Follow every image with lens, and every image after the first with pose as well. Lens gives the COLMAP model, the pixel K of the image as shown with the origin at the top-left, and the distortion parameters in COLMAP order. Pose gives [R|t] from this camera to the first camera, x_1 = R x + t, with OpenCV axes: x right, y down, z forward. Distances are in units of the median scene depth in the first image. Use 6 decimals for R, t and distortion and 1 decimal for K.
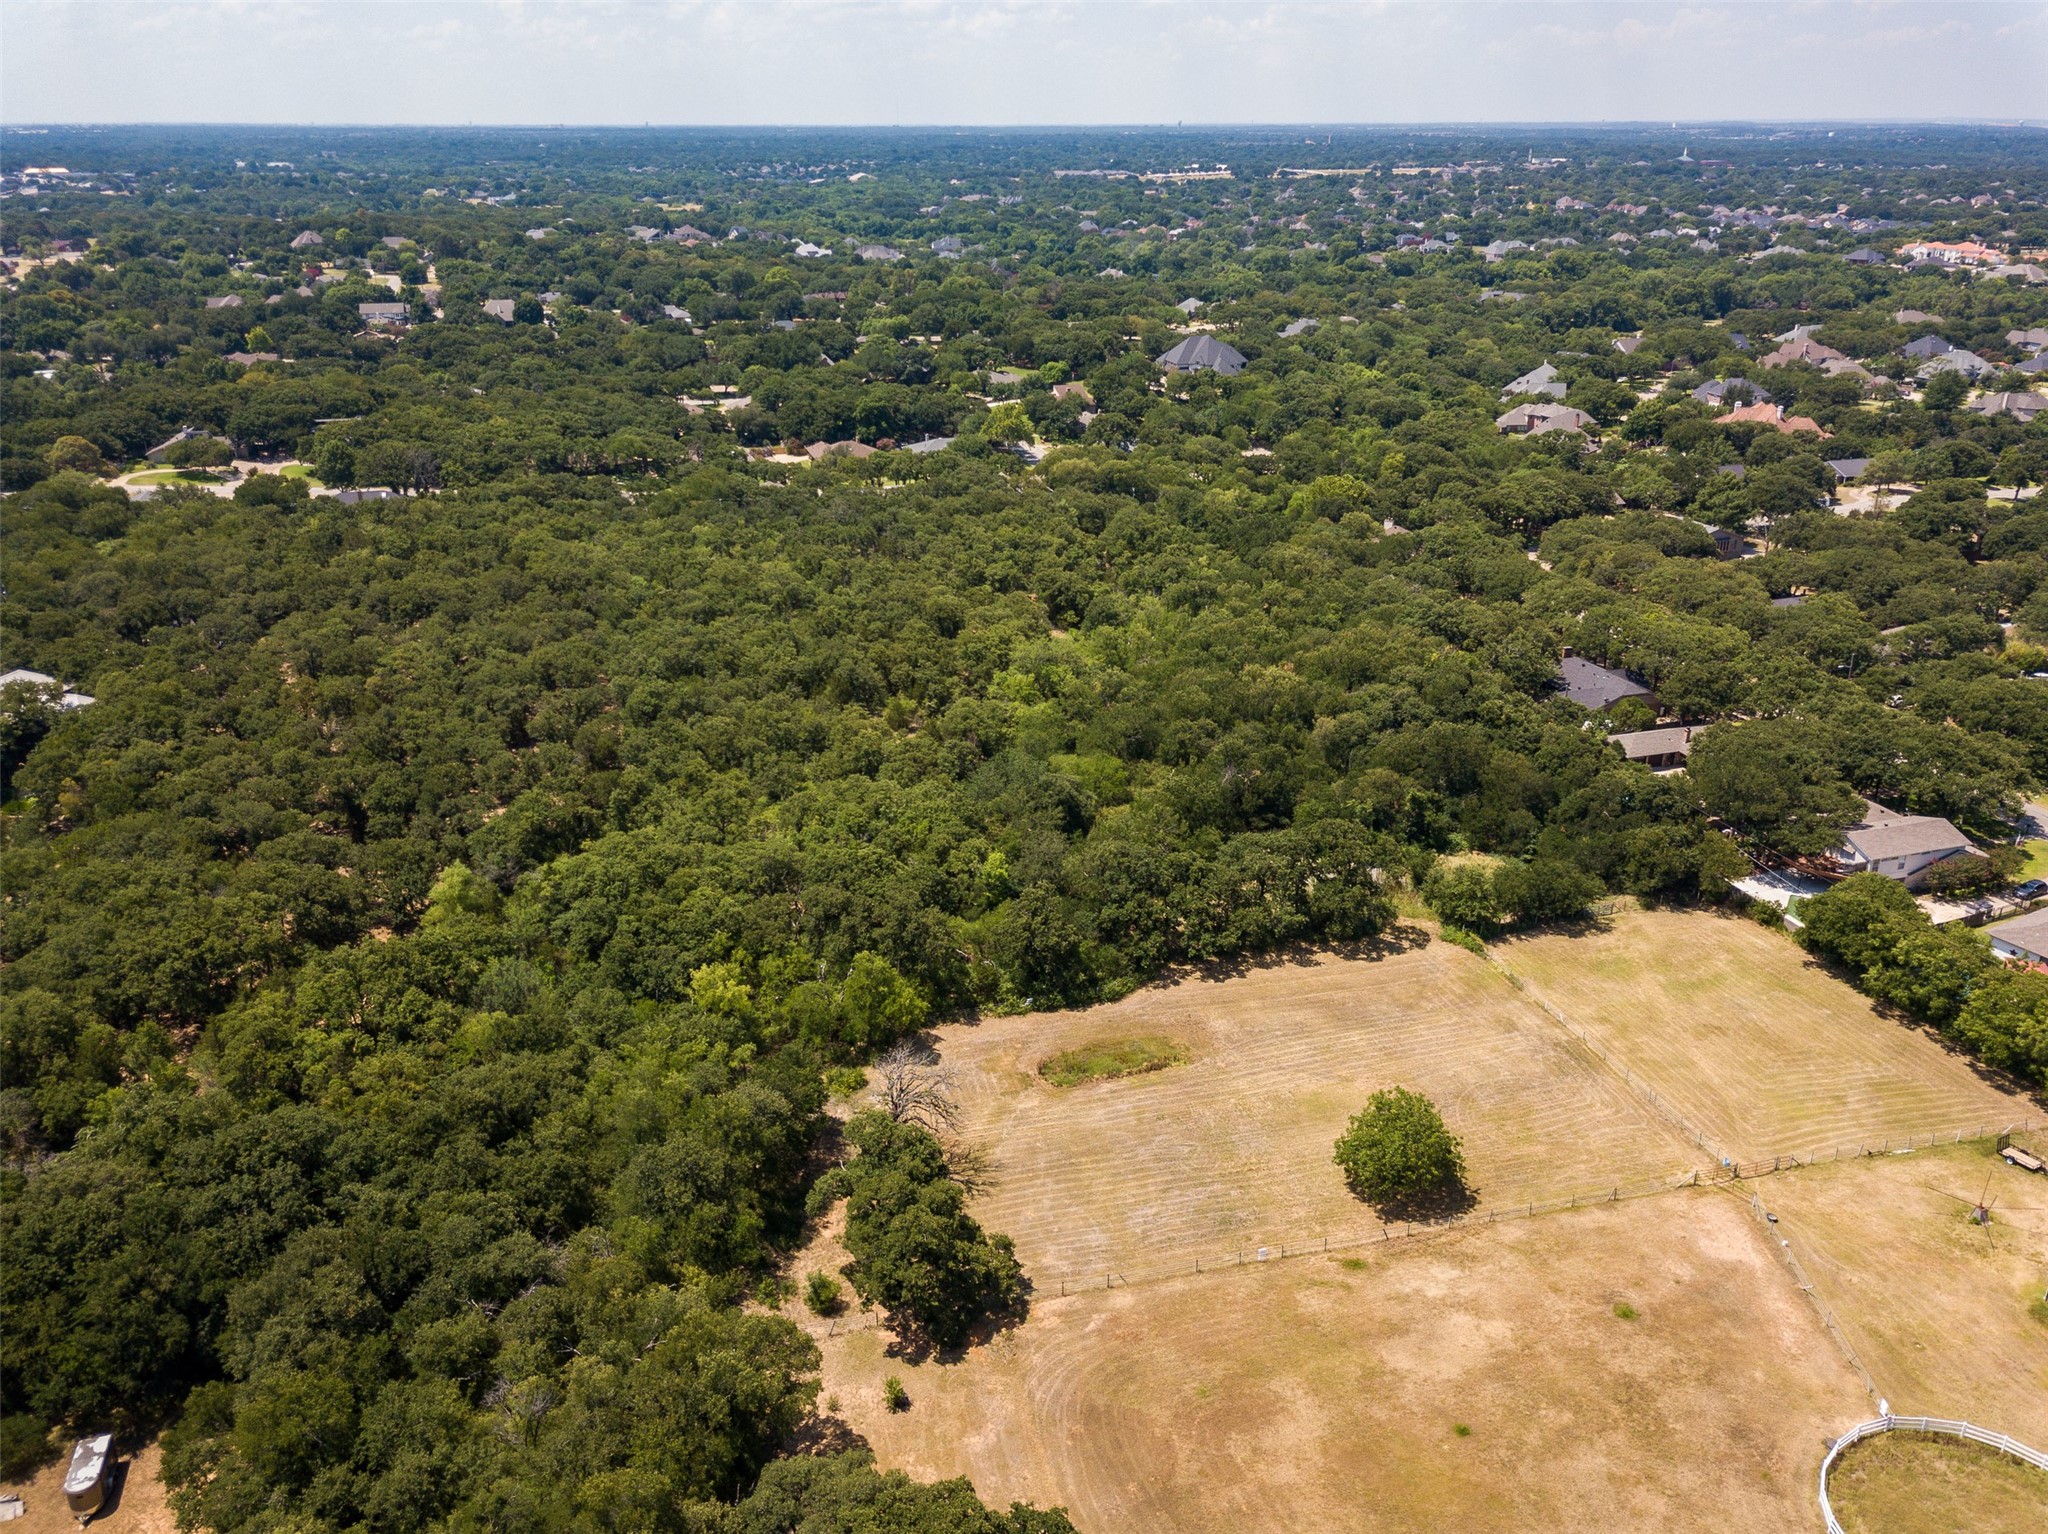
lens RADIAL K [[1560.5, 0, 1024.0], [0, 1560.5, 767.0], [0, 0, 1]] dist [0.026964, -0.004433]
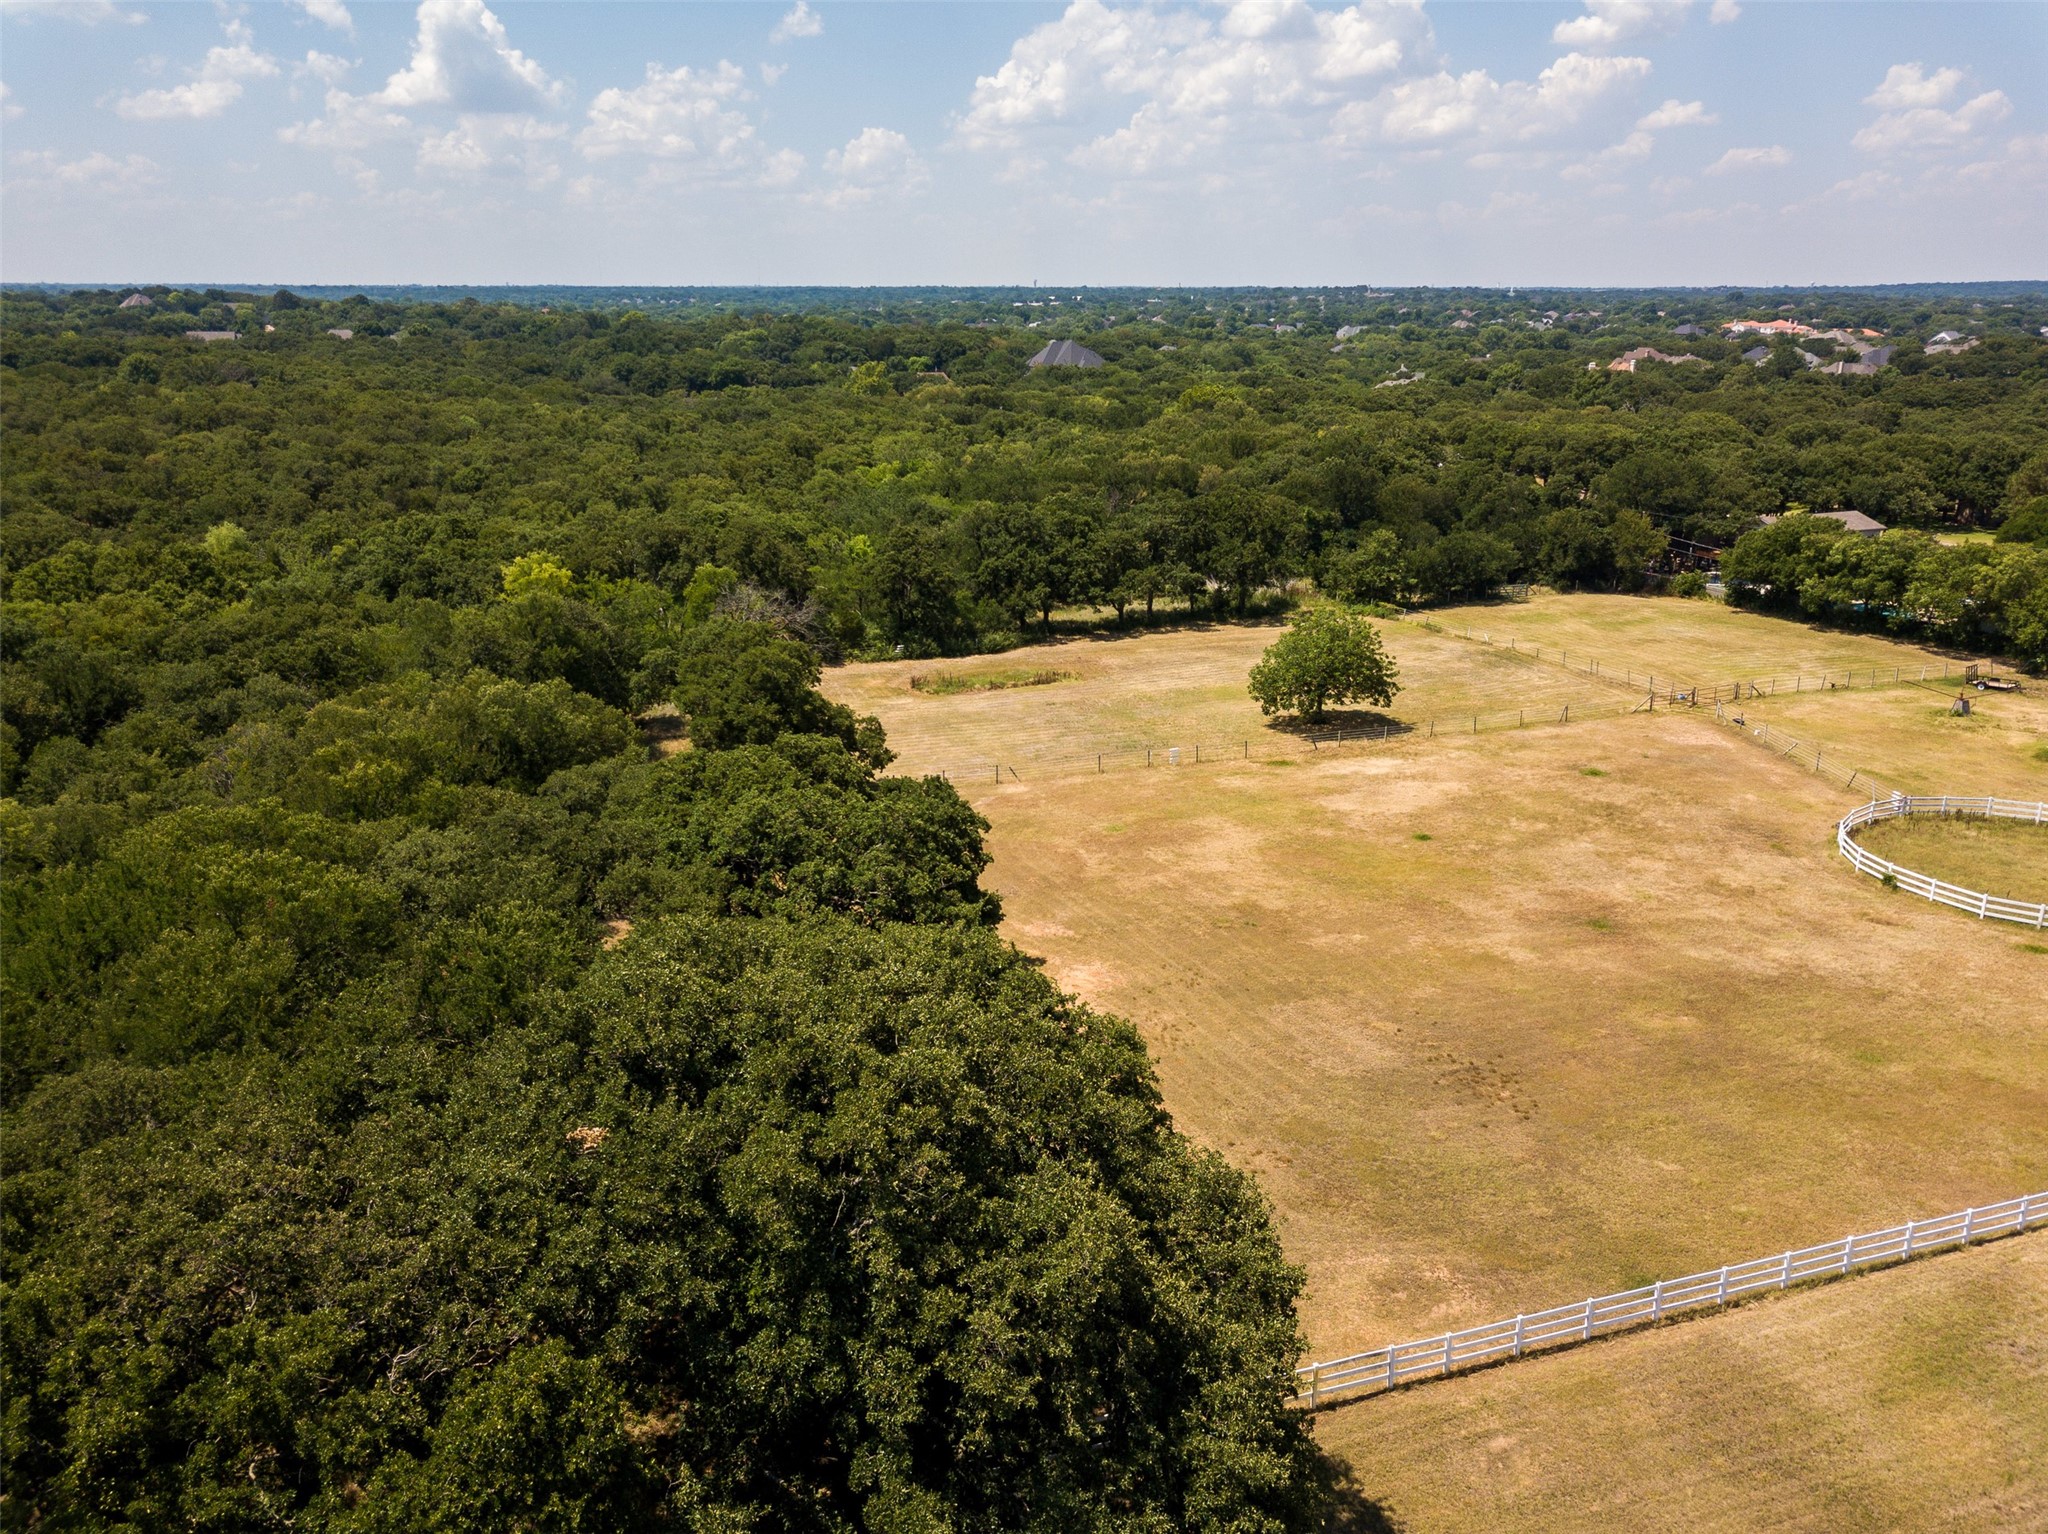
lens RADIAL K [[1560.9, 0, 1025.6], [0, 1560.9, 790.5], [0, 0, 1]] dist [0.023252, -0.001226]
pose [[0.996267, -0.021671, 0.083560, -0.001466], [0.028307, 0.996467, -0.079074, 0.323013], [-0.081551, 0.081144, 0.993361, 0.130496]]
